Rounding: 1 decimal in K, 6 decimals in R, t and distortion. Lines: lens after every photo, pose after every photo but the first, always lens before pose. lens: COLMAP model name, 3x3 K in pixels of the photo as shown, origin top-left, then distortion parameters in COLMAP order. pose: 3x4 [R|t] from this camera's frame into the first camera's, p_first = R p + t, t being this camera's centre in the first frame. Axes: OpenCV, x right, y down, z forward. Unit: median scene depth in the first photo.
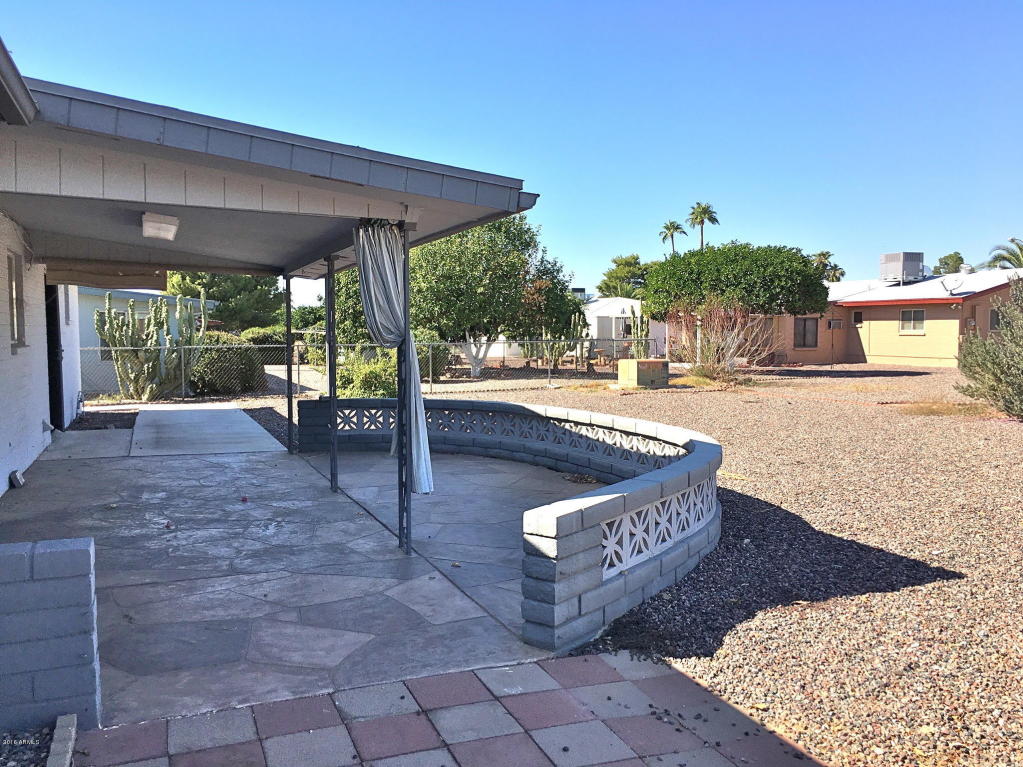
lens RADIAL K [[865.3, 0, 511.6], [0, 865.3, 383.2], [0, 0, 1]] dist [0.032832, -0.061510]
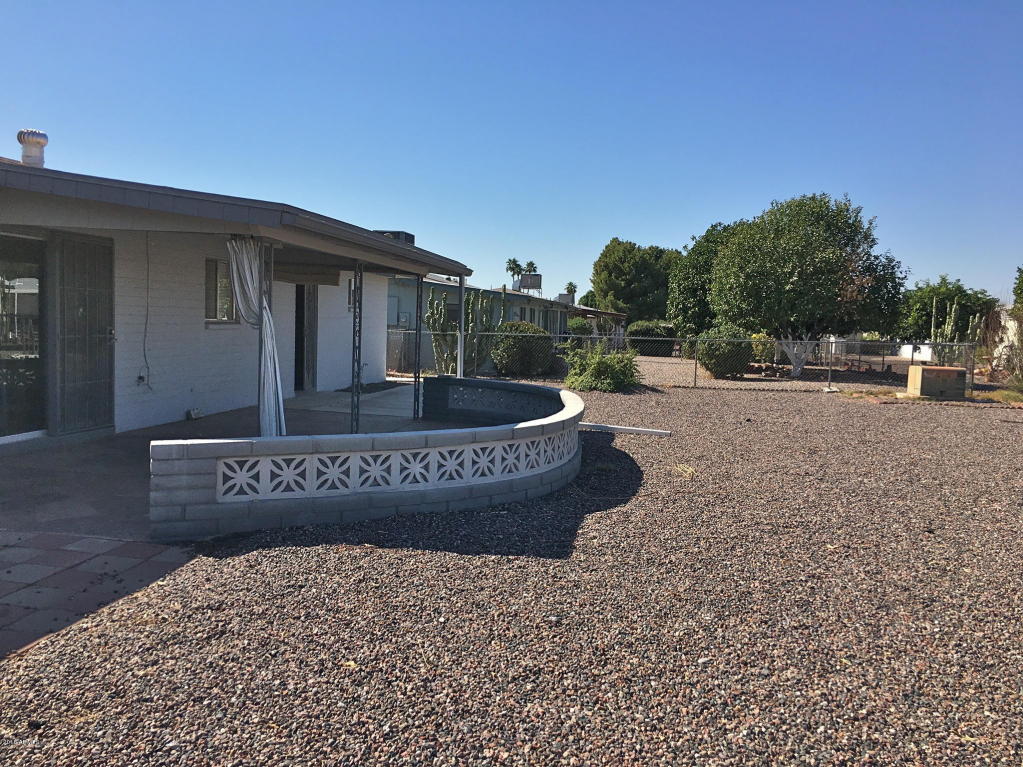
lens RADIAL K [[865.3, 0, 516.5], [0, 865.3, 384.2], [0, 0, 1]] dist [0.032832, -0.061510]
pose [[0.861099, 0.065937, -0.504143, 0.238445], [-0.062801, 0.997756, 0.023229, -0.003250], [0.504543, 0.011658, 0.863308, 0.010851]]
